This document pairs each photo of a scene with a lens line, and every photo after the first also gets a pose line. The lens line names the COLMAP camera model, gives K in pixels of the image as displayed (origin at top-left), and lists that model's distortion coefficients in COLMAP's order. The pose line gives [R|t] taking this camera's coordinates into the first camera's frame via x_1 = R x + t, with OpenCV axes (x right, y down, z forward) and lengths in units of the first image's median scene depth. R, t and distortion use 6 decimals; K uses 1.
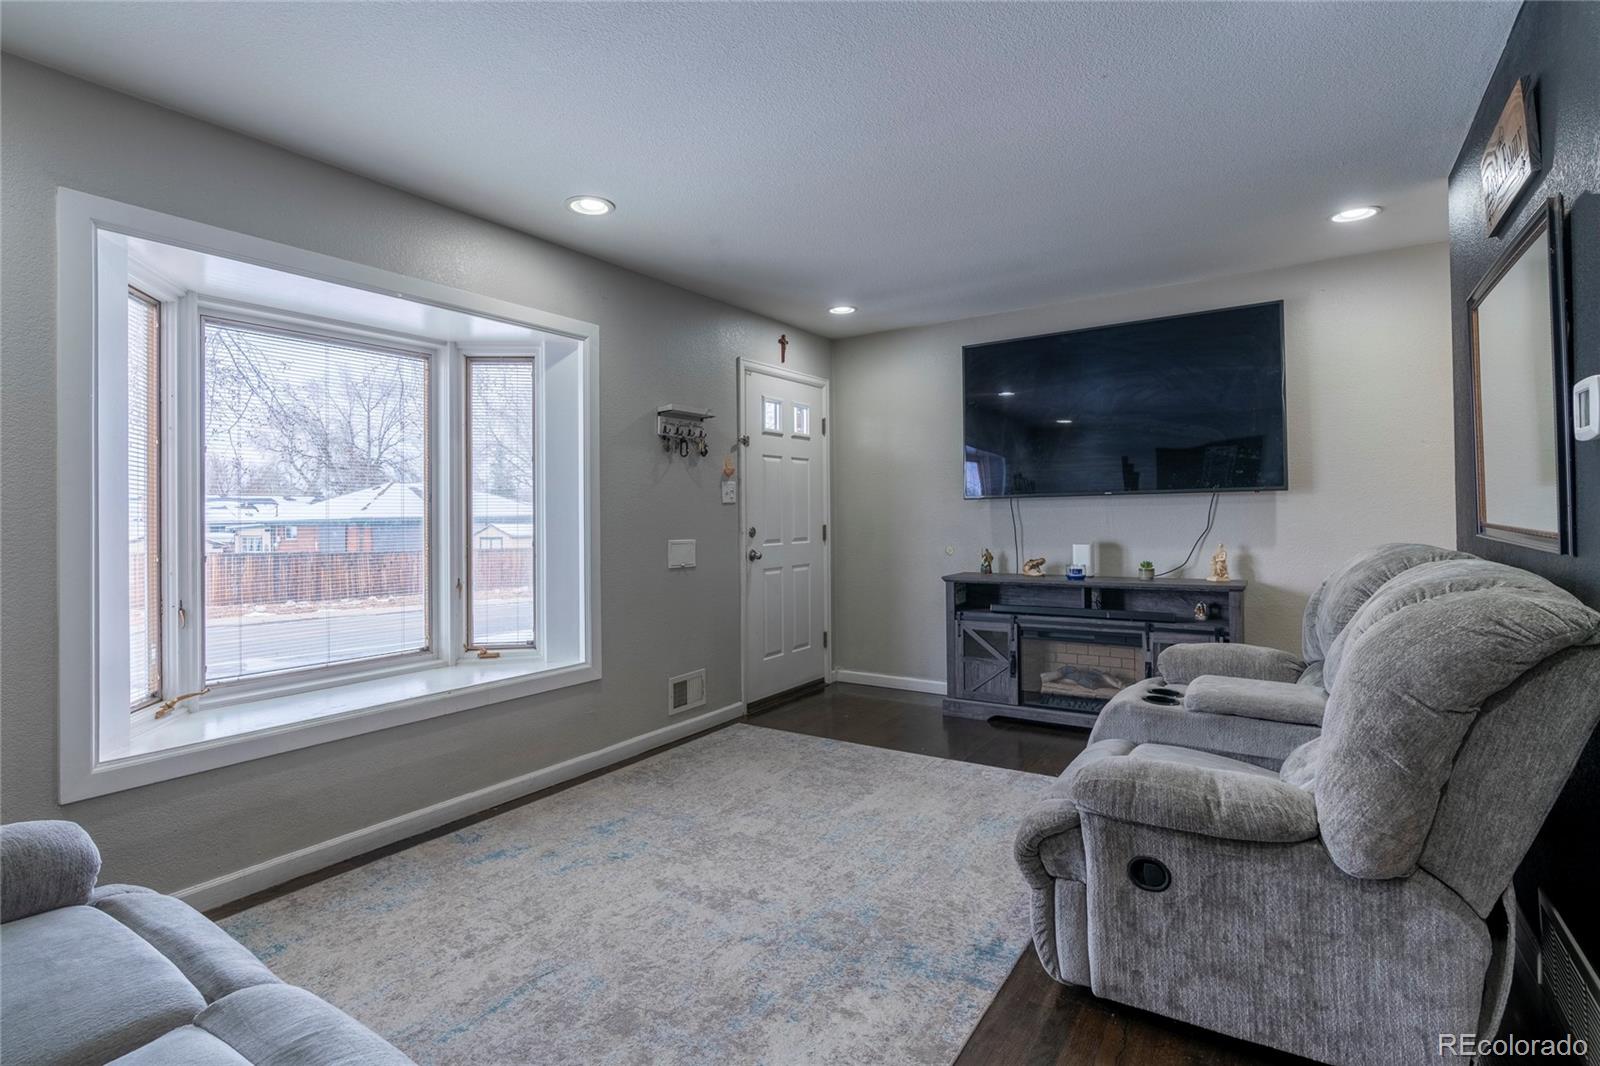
lens RADIAL K [[779.3, 0, 745.2], [0, 779.3, 510.7], [0, 0, 1]] dist [-0.008234, 0.002299]
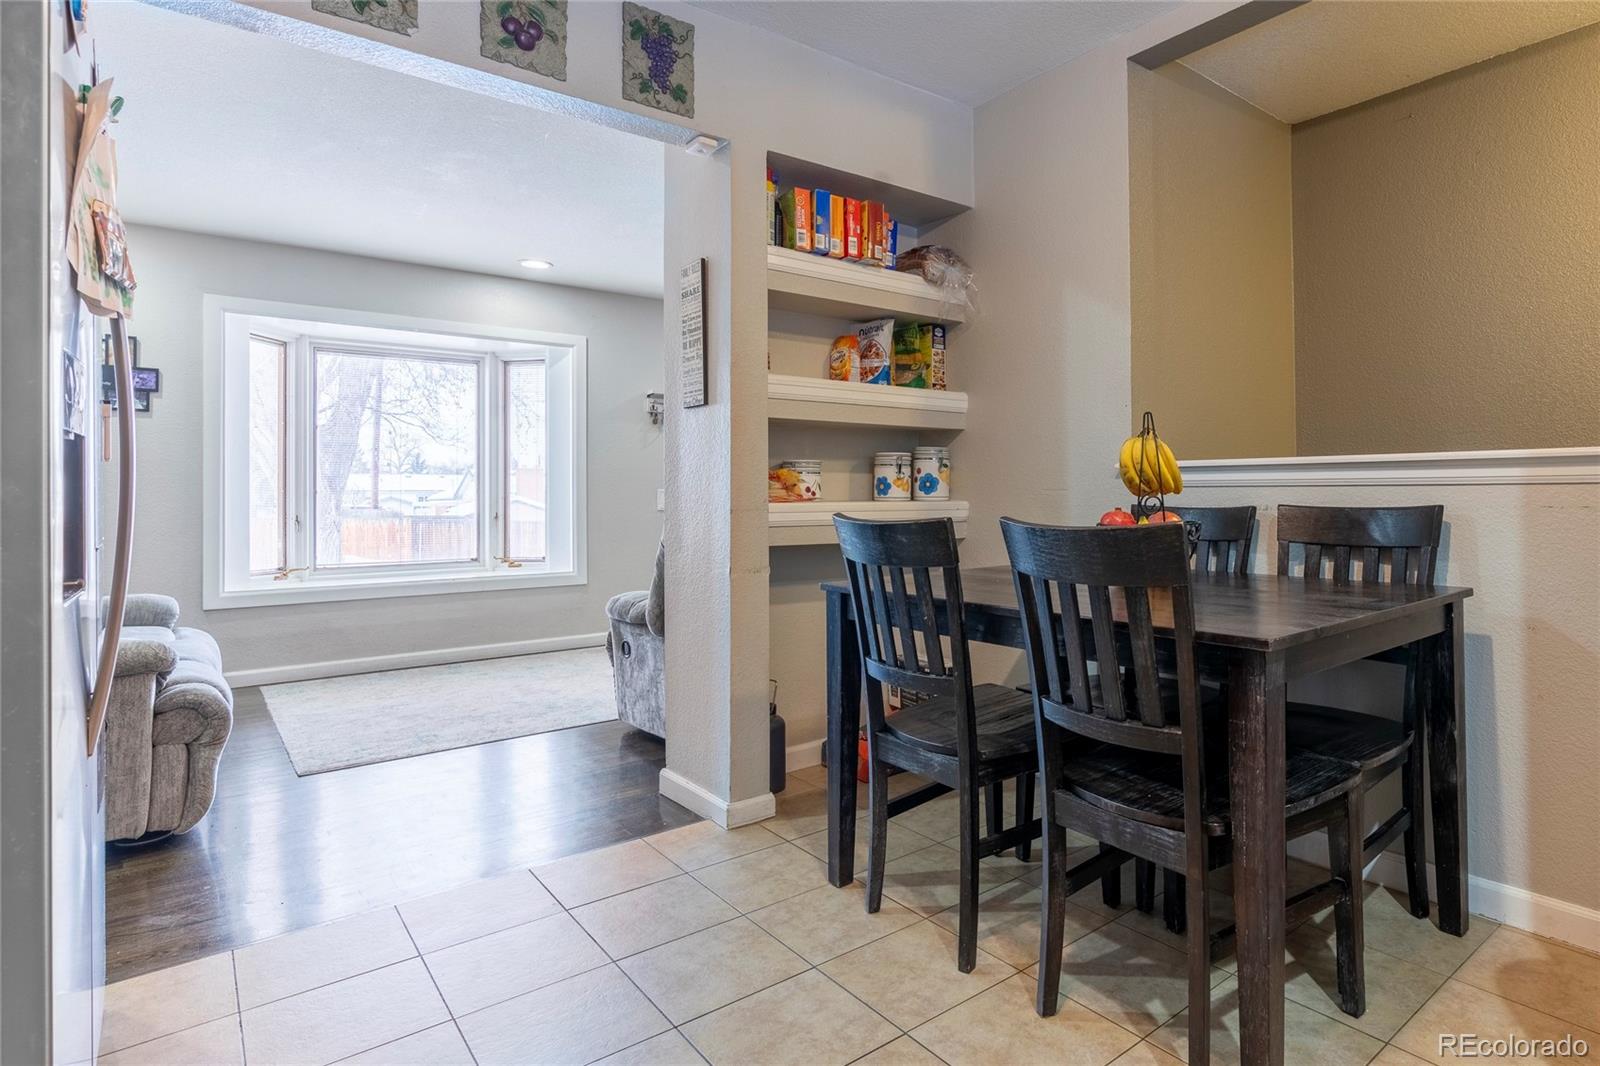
lens RADIAL K [[858.2, 0, 914.3], [0, 858.2, 487.5], [0, 0, 1]] dist [0.005985, 0.000881]
pose [[0.970802, 0.001771, -0.239875, 0.836310], [-0.001509, 0.999998, 0.001274, 0.039050], [0.239877, -0.000875, 0.970803, -0.413766]]
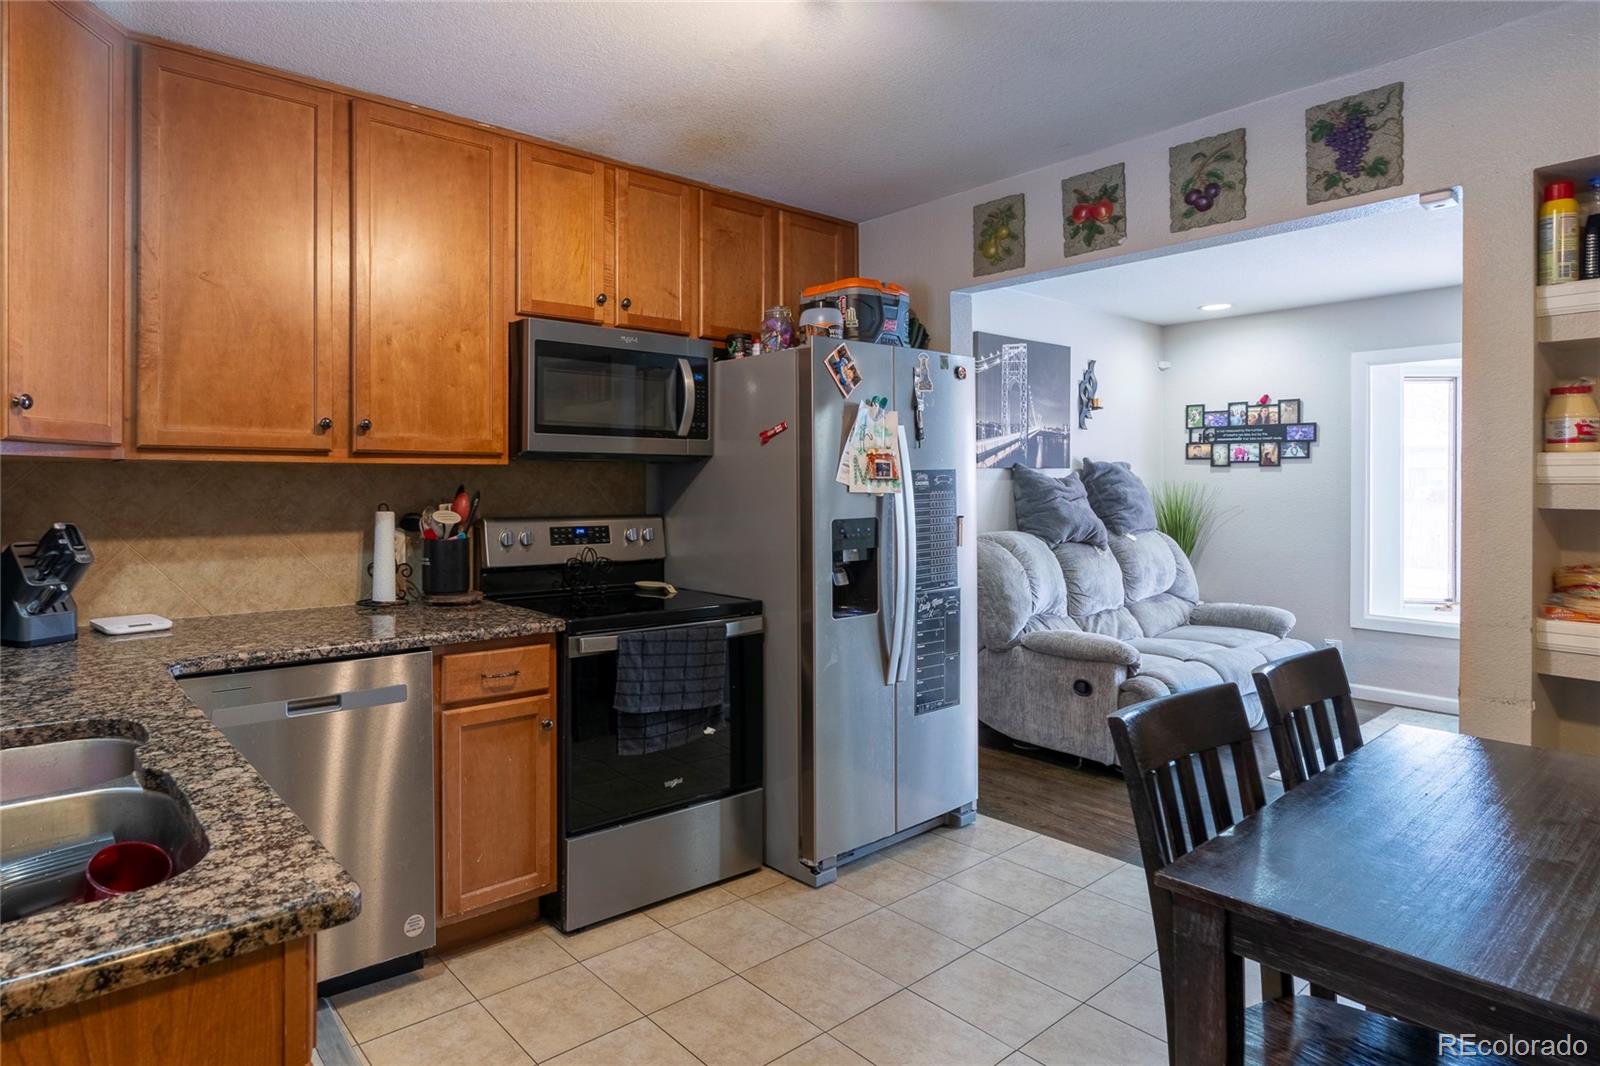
lens RADIAL K [[842.2, 0, 639.5], [0, 842.2, 488.3], [0, 0, 1]] dist [-0.013582, -0.000239]
pose [[-0.320333, 0.019324, -0.947108, 1.255214], [0.010068, 0.999805, 0.016994, -0.053323], [0.947252, -0.004092, -0.320465, -0.111273]]
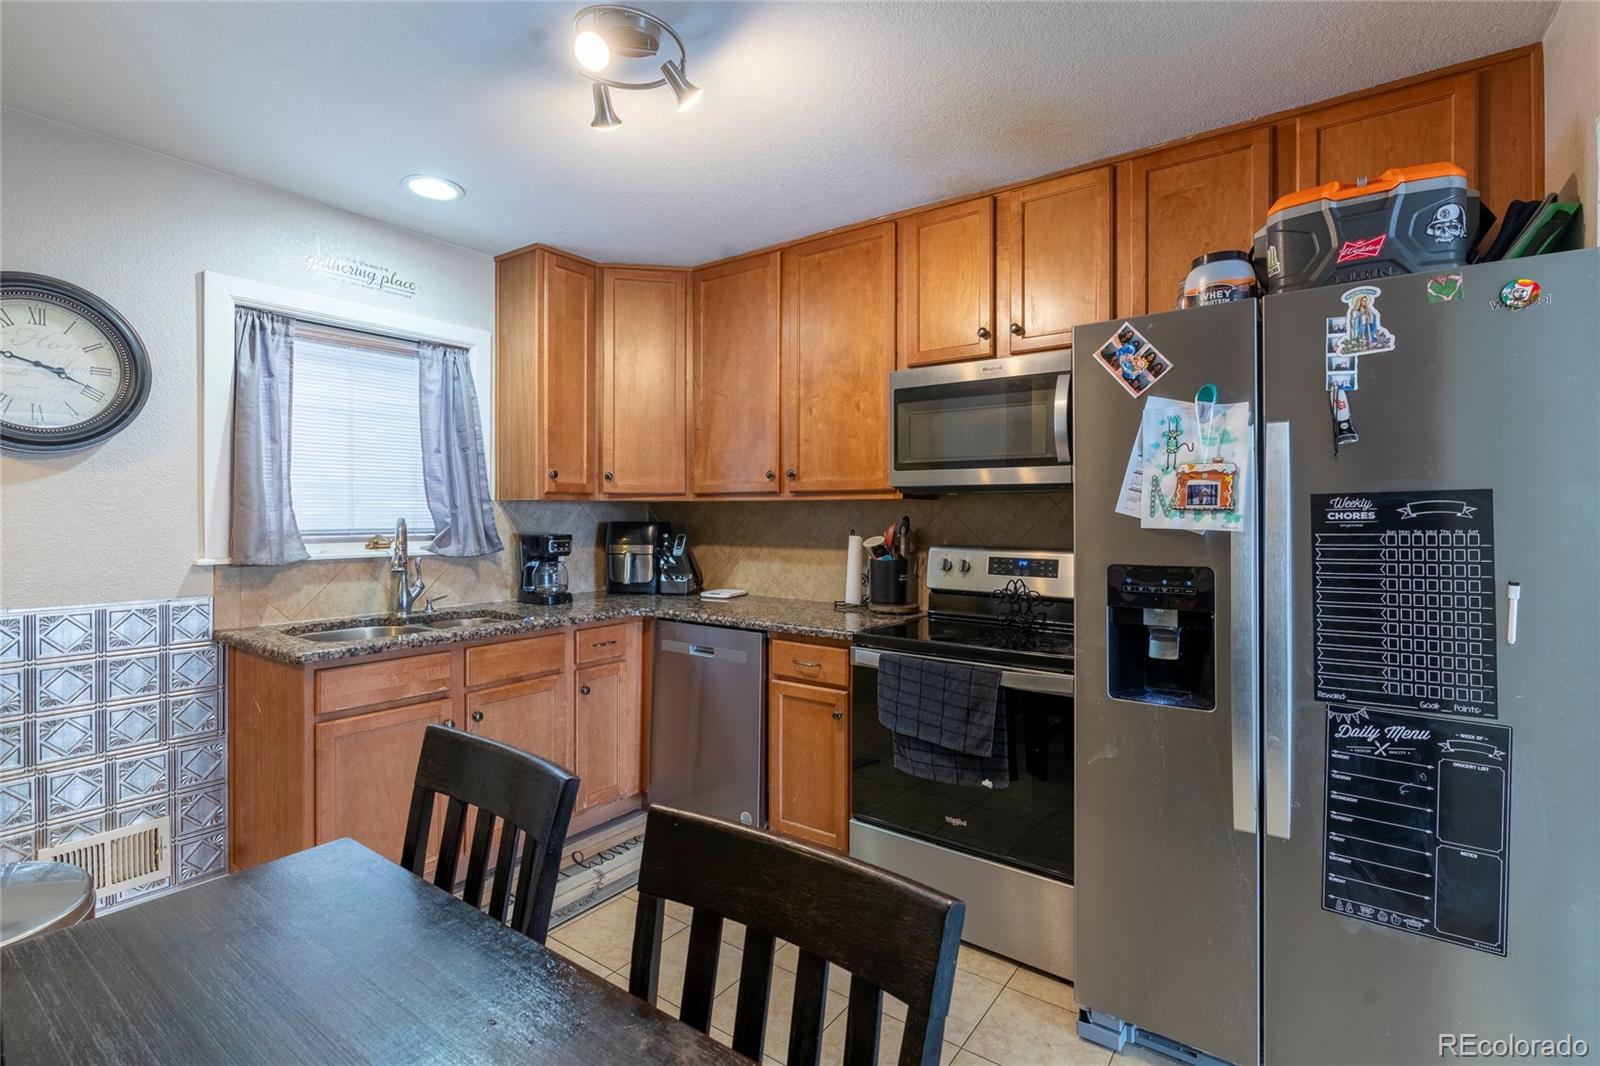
lens RADIAL K [[743.0, 0, 788.1], [0, 743.0, 519.5], [0, 0, 1]] dist [-0.011733, 0.002694]
pose [[-0.999904, 0.011332, 0.007999, 0.687761], [0.011344, 0.999935, 0.001400, -0.043453], [-0.007983, 0.001490, -0.999967, 0.314934]]
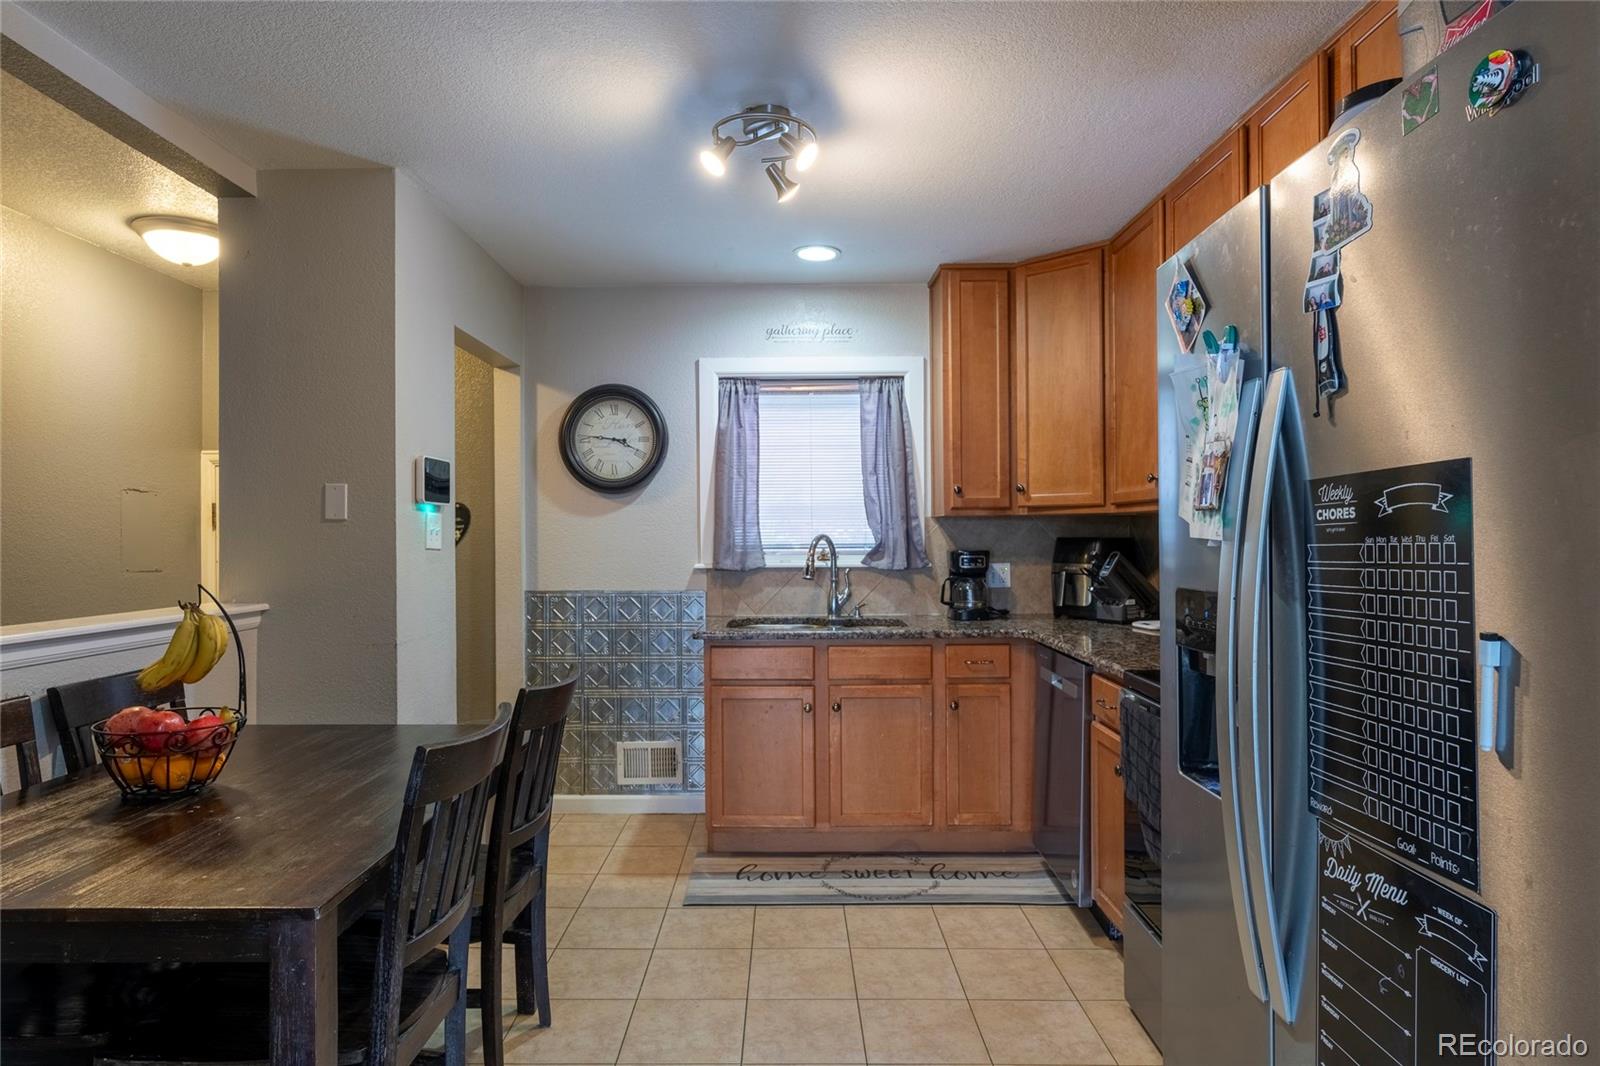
lens RADIAL K [[899.1, 0, 791.1], [0, 899.1, 537.3], [0, 0, 1]] dist [-0.005870, -0.001845]
pose [[-0.585748, 0.015825, 0.810339, 0.224452], [0.009298, 0.999875, -0.012805, -0.030879], [-0.810440, 0.000034, -0.585822, 0.224648]]
